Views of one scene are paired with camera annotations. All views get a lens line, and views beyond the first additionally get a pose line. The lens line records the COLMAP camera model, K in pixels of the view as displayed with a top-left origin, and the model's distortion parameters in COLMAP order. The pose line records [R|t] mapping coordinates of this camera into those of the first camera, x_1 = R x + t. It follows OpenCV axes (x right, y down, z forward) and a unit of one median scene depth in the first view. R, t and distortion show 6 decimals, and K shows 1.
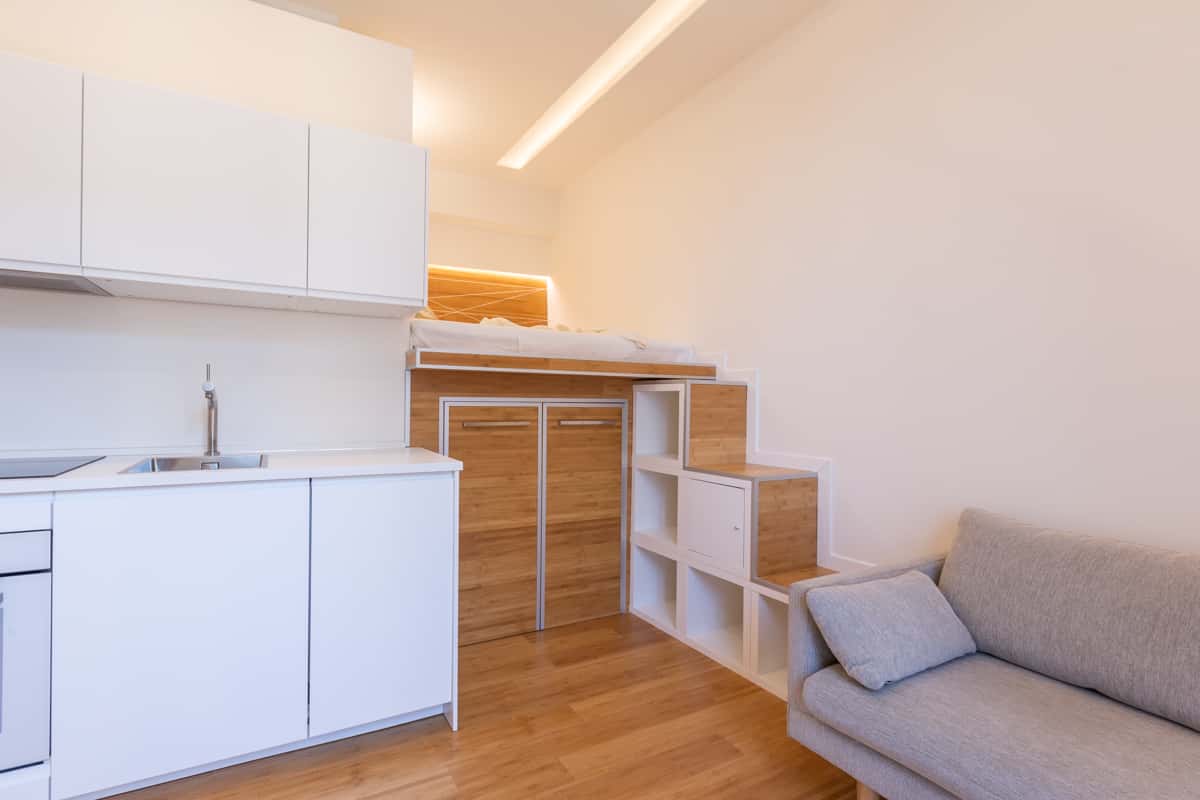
lens RADIAL K [[548.4, 0, 557.4], [0, 548.4, 400.0], [0, 0, 1]] dist [0.002818, -0.001862]
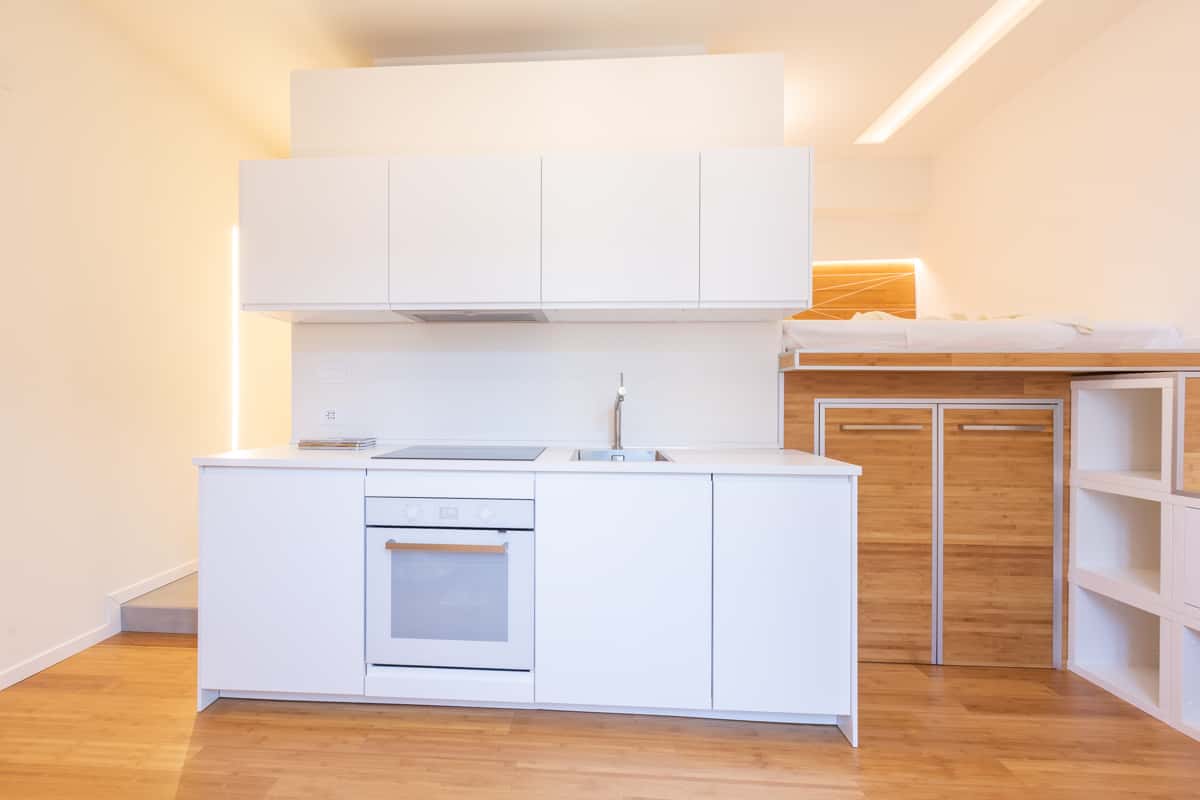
lens RADIAL K [[548.4, 0, 557.4], [0, 548.4, 400.0], [0, 0, 1]] dist [0.002818, -0.001862]
pose [[0.852168, -0.007114, -0.523221, -0.090519], [0.005691, 0.999974, -0.004327, -0.001270], [0.523238, 0.000710, 0.852186, -0.065121]]
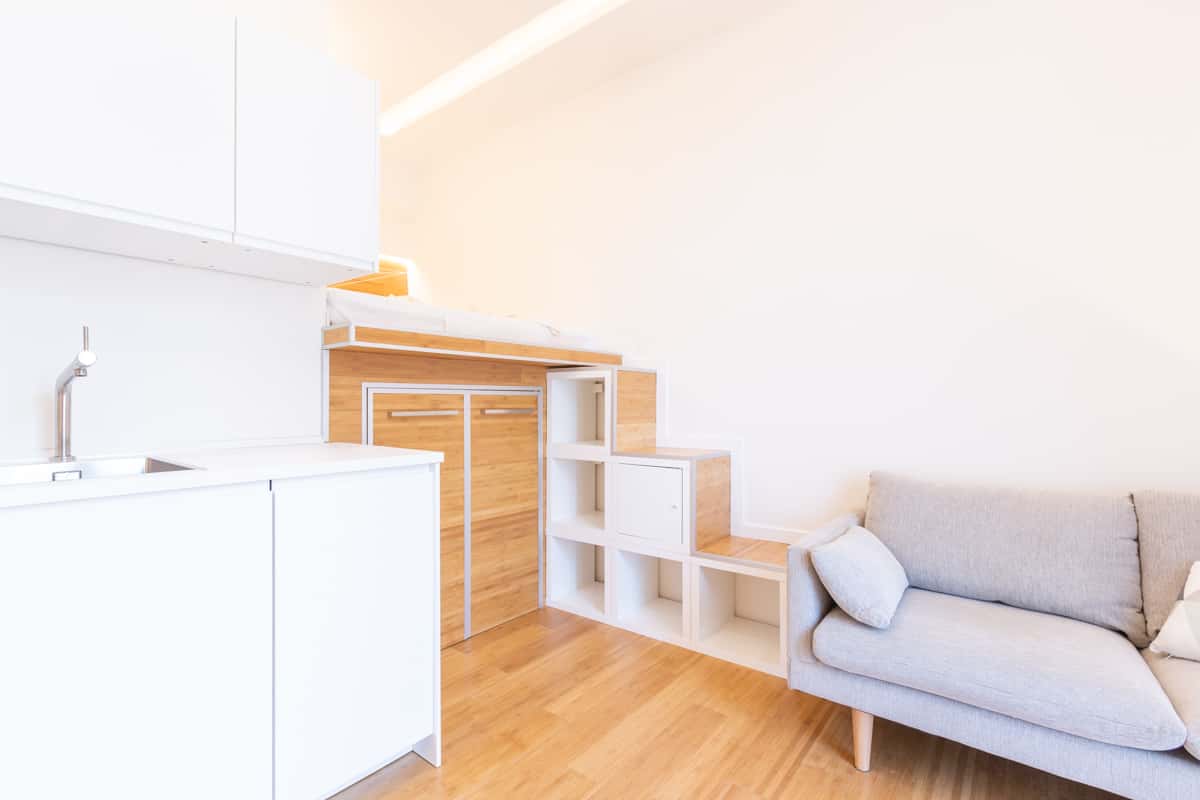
lens RADIAL K [[548.4, 0, 557.4], [0, 548.4, 400.0], [0, 0, 1]] dist [0.002818, -0.001862]
pose [[0.929429, -0.011244, 0.368829, -0.237367], [0.011337, 0.999934, 0.001914, 0.022698], [-0.368826, 0.002402, 0.929495, 0.098139]]
